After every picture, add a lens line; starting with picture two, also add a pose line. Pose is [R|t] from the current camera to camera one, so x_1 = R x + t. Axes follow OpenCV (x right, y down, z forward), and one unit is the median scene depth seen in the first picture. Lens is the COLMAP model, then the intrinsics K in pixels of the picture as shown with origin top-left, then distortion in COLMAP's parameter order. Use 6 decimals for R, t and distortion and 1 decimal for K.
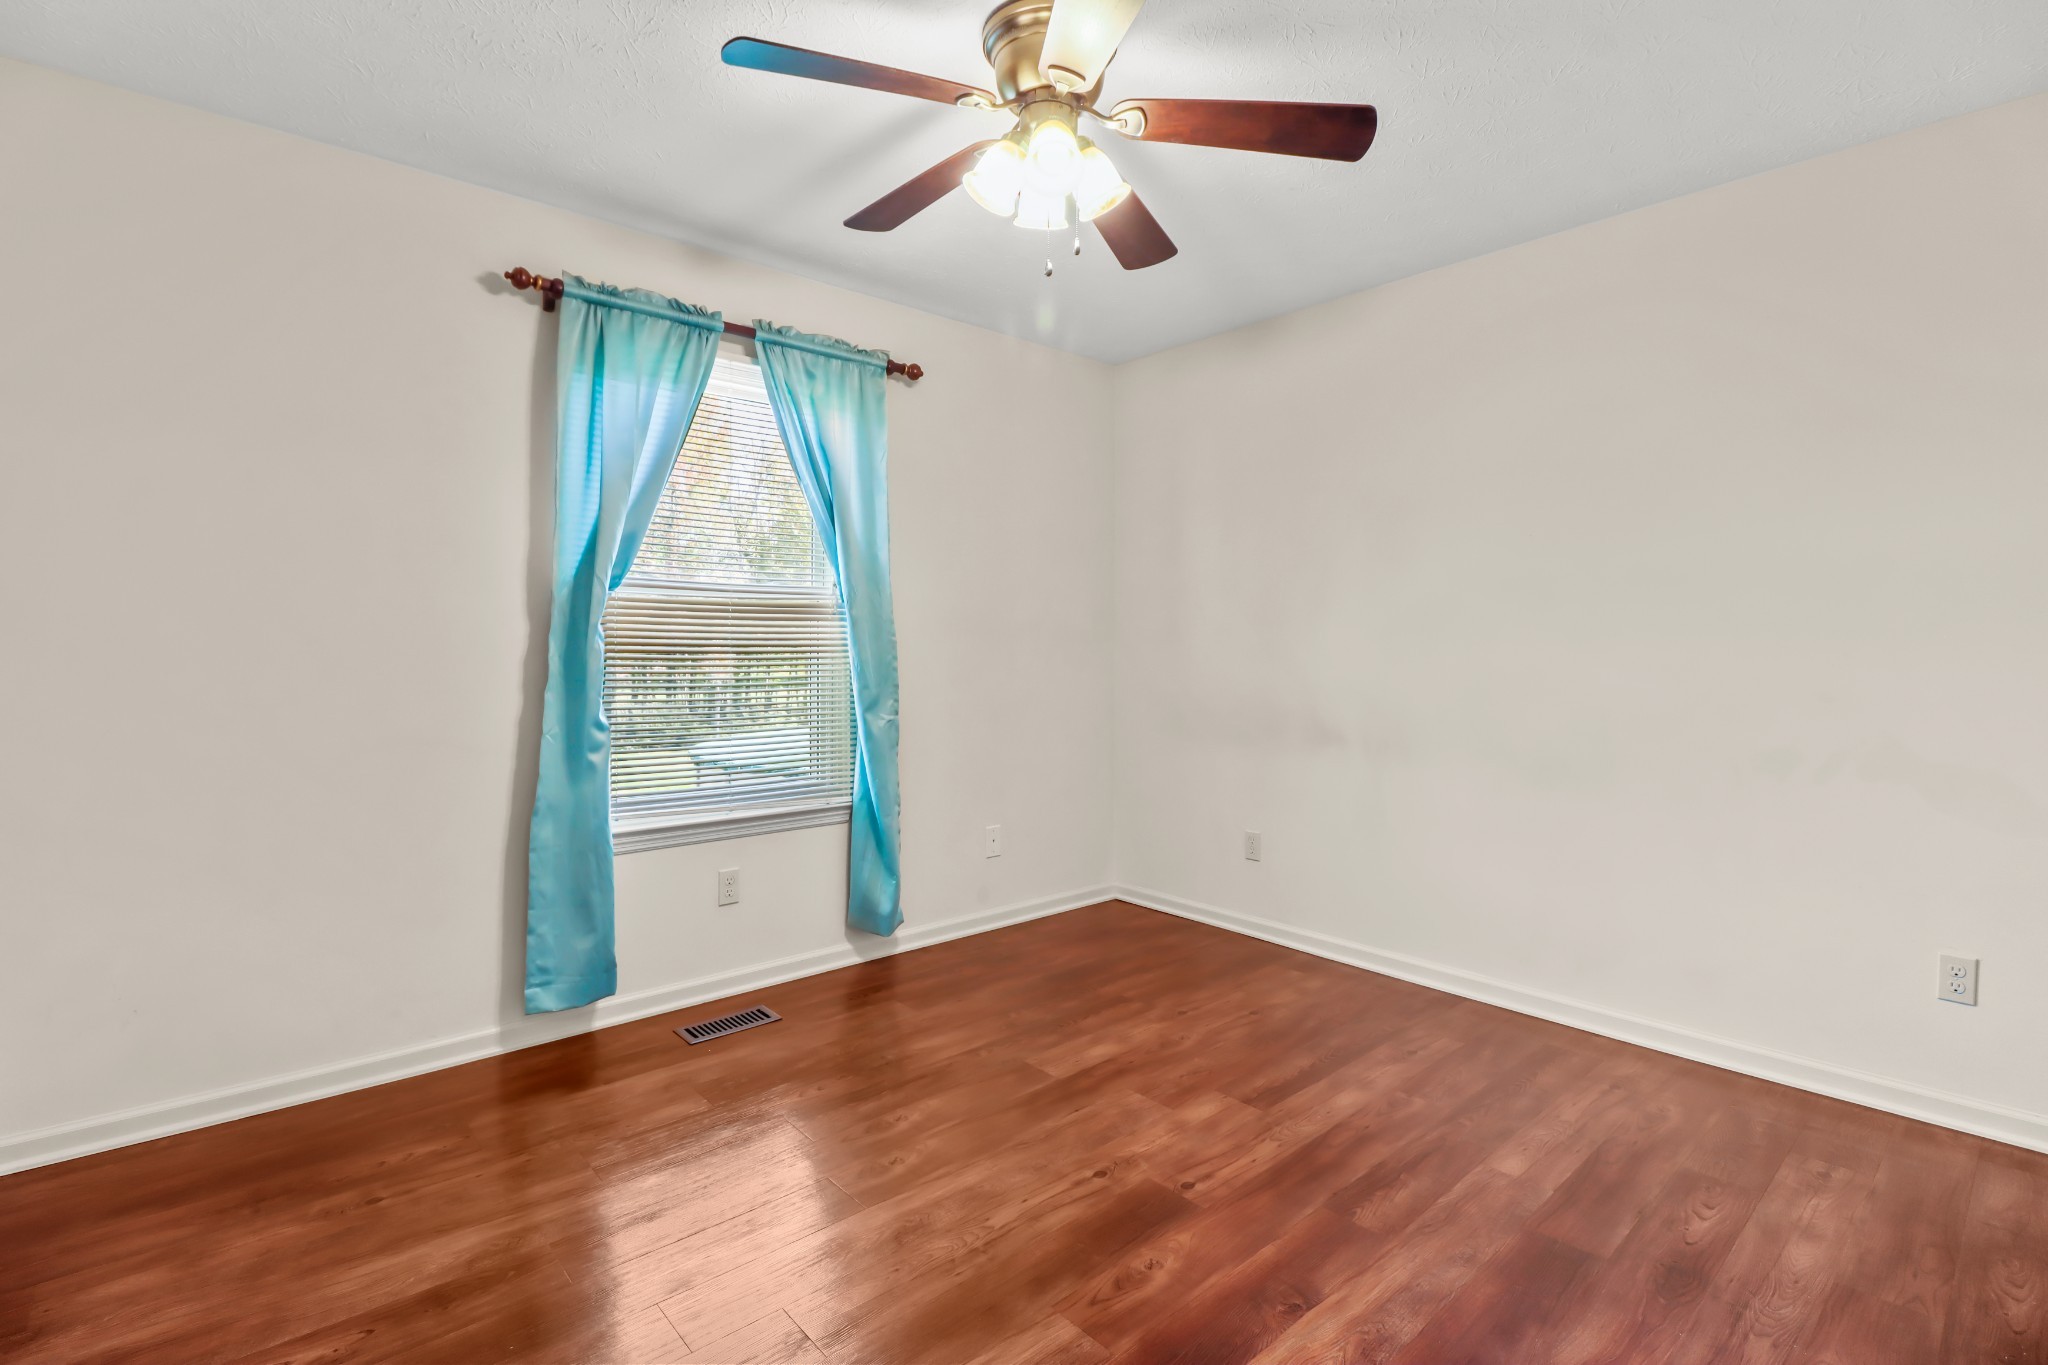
lens RADIAL K [[962.2, 0, 1025.6], [0, 962.2, 682.1], [0, 0, 1]] dist [0.000881, -0.000759]
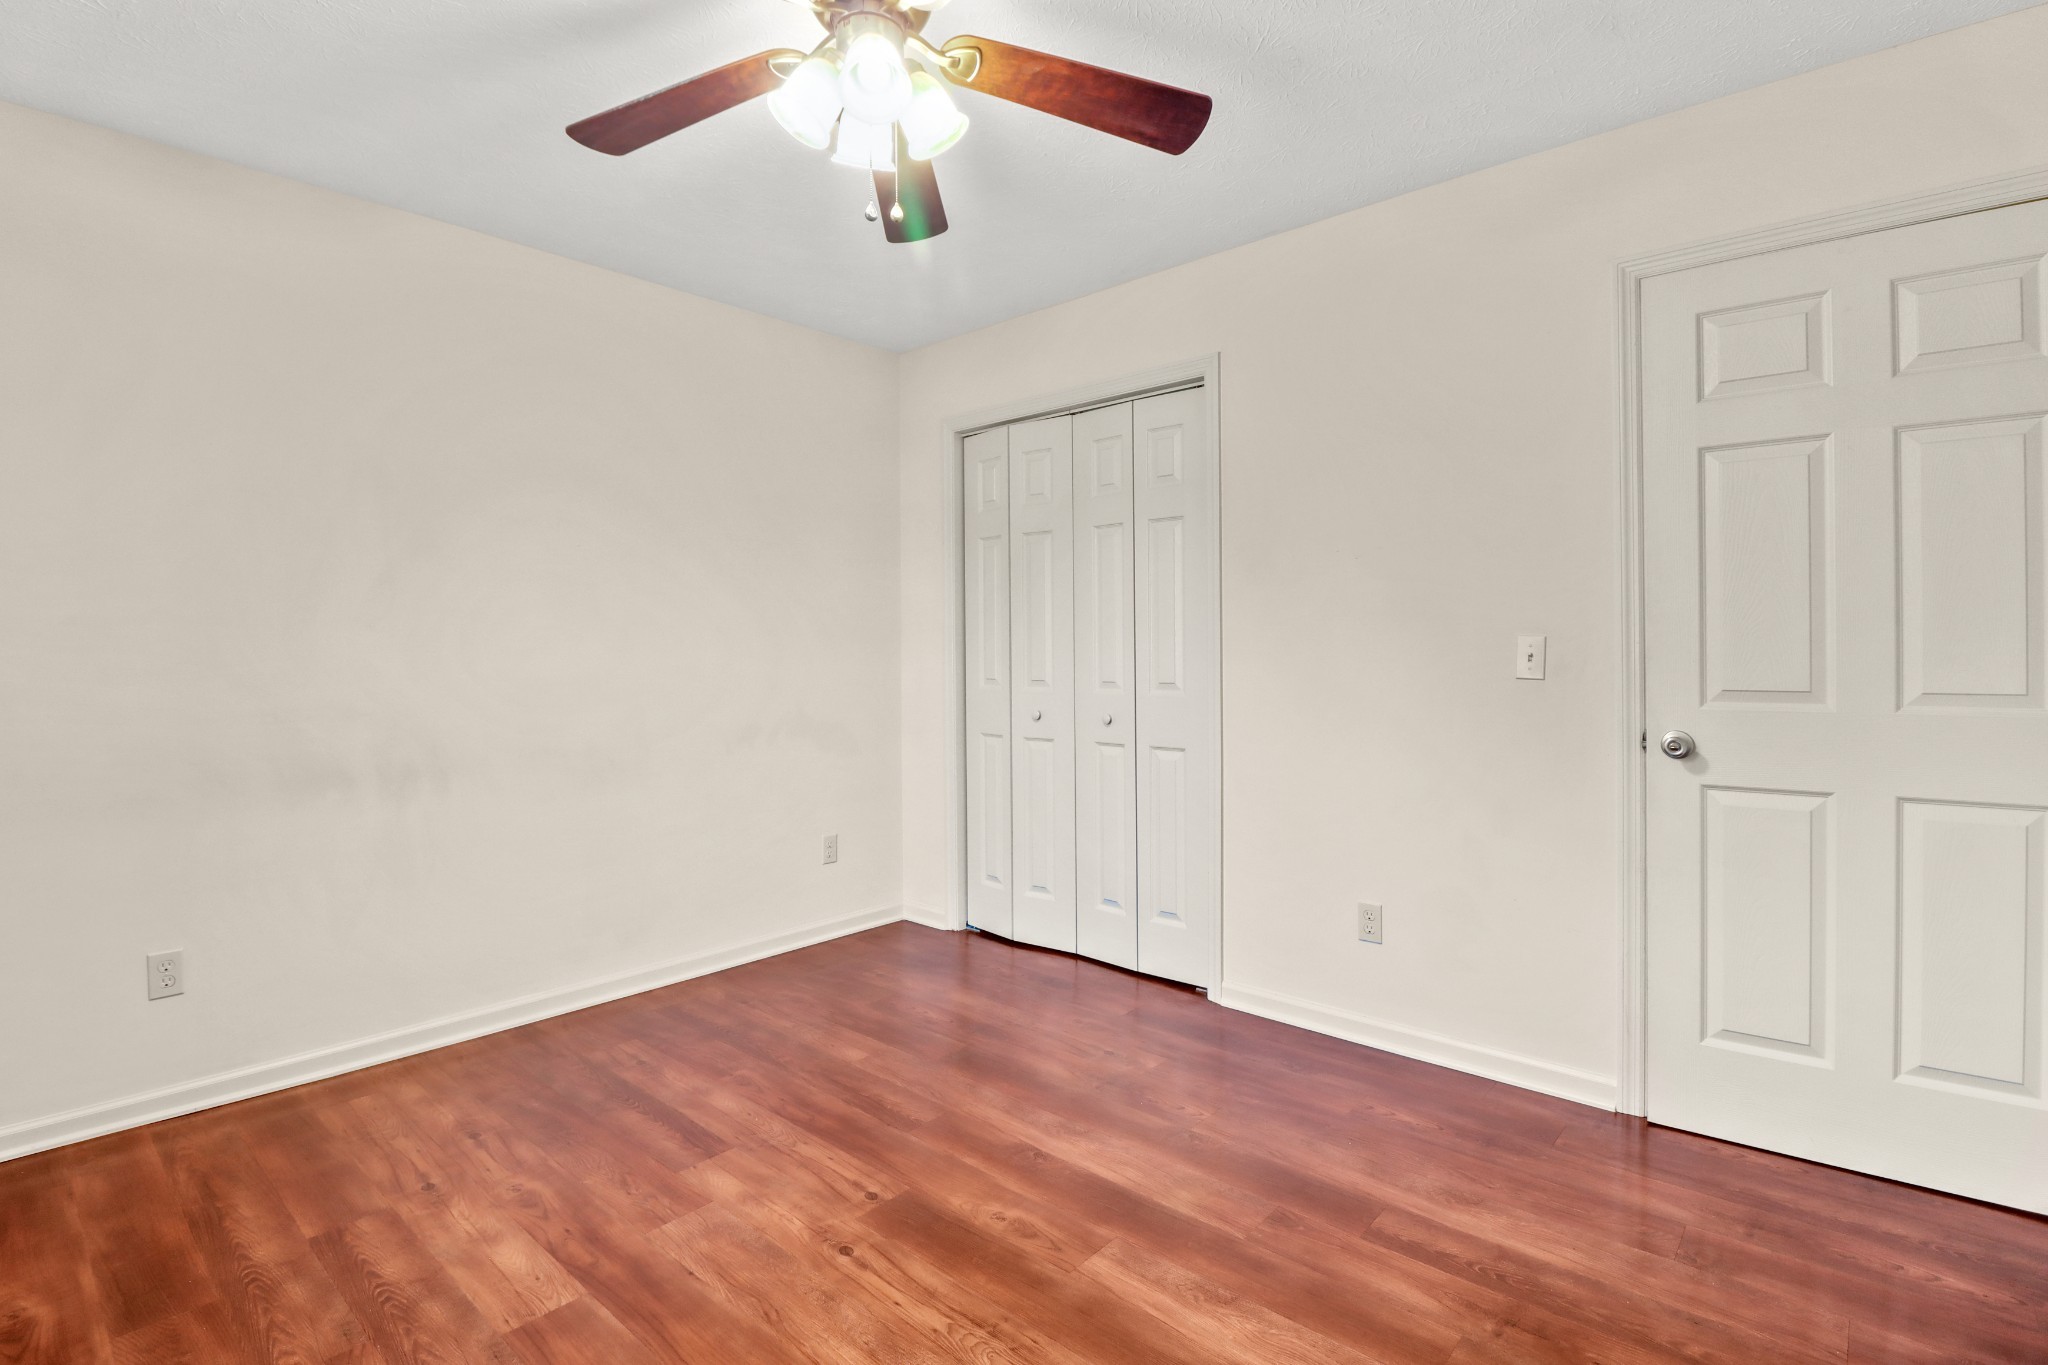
lens RADIAL K [[962.2, 0, 1025.2], [0, 962.2, 666.3], [0, 0, 1]] dist [0.000881, -0.000759]
pose [[-0.130589, -0.012645, 0.991356, -0.740966], [0.036799, 0.999168, 0.017592, -0.032726], [-0.990753, 0.038779, -0.130015, 0.845372]]
